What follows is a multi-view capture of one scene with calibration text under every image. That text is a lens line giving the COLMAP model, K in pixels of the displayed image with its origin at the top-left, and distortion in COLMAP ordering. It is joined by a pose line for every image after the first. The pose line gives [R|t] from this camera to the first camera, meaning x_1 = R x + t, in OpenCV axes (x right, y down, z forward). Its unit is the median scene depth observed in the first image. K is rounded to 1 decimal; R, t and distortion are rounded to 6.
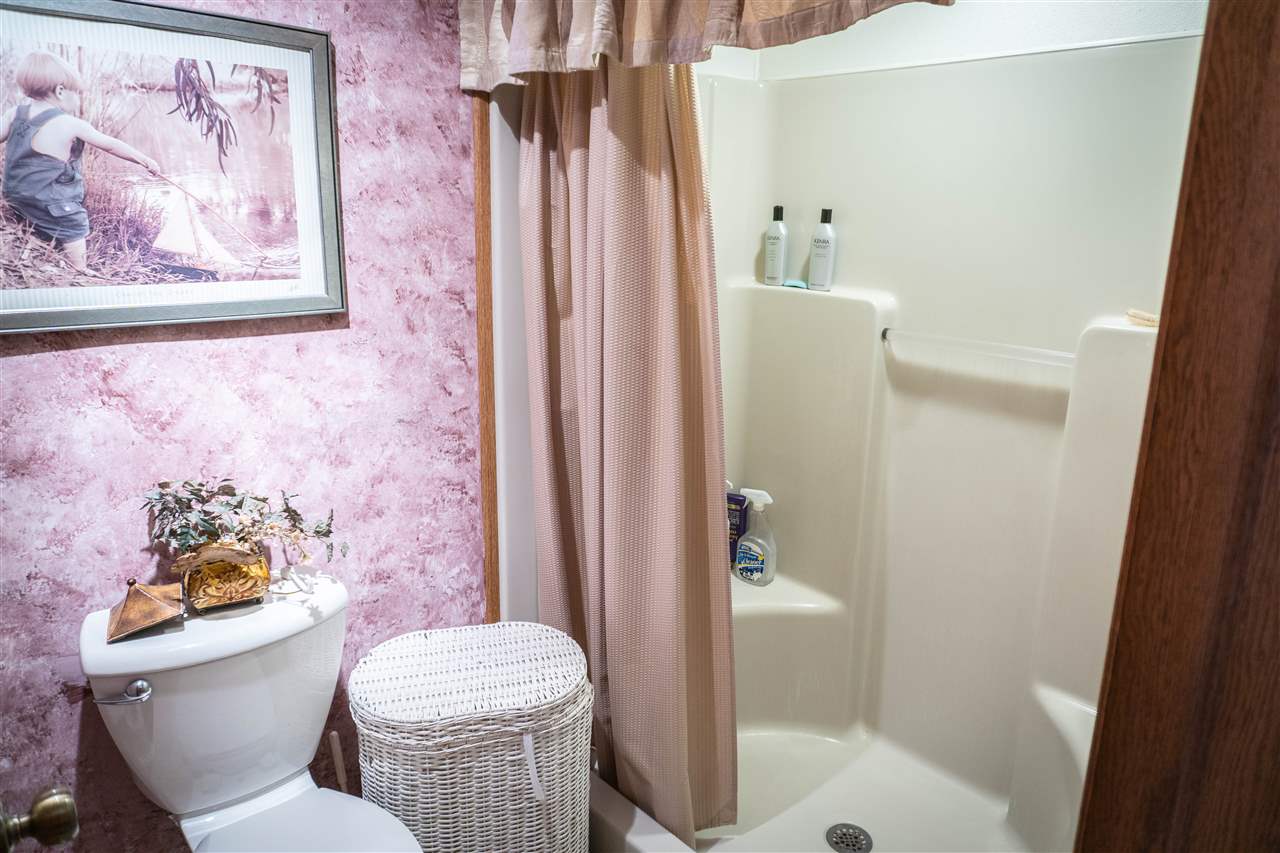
lens RADIAL K [[864.6, 0, 640.0], [0, 864.6, 426.5], [0, 0, 1]] dist [-0.015753, -0.003776]
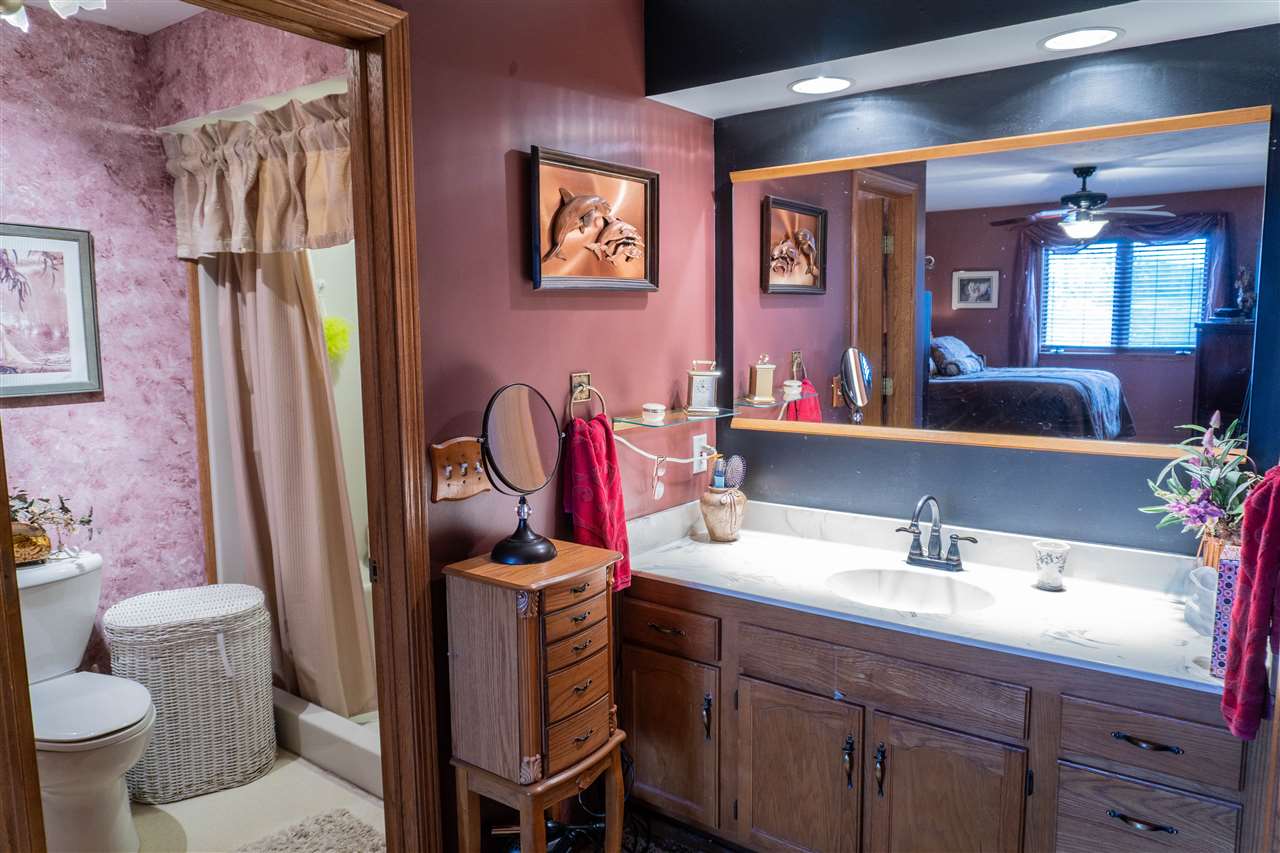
lens RADIAL K [[864.6, 0, 640.0], [0, 864.6, 426.5], [0, 0, 1]] dist [-0.015753, -0.003776]
pose [[0.976997, -0.047100, 0.207989, 0.307263], [0.072270, 0.990718, -0.115126, 0.190209], [-0.200636, 0.127509, 0.971332, -0.761406]]
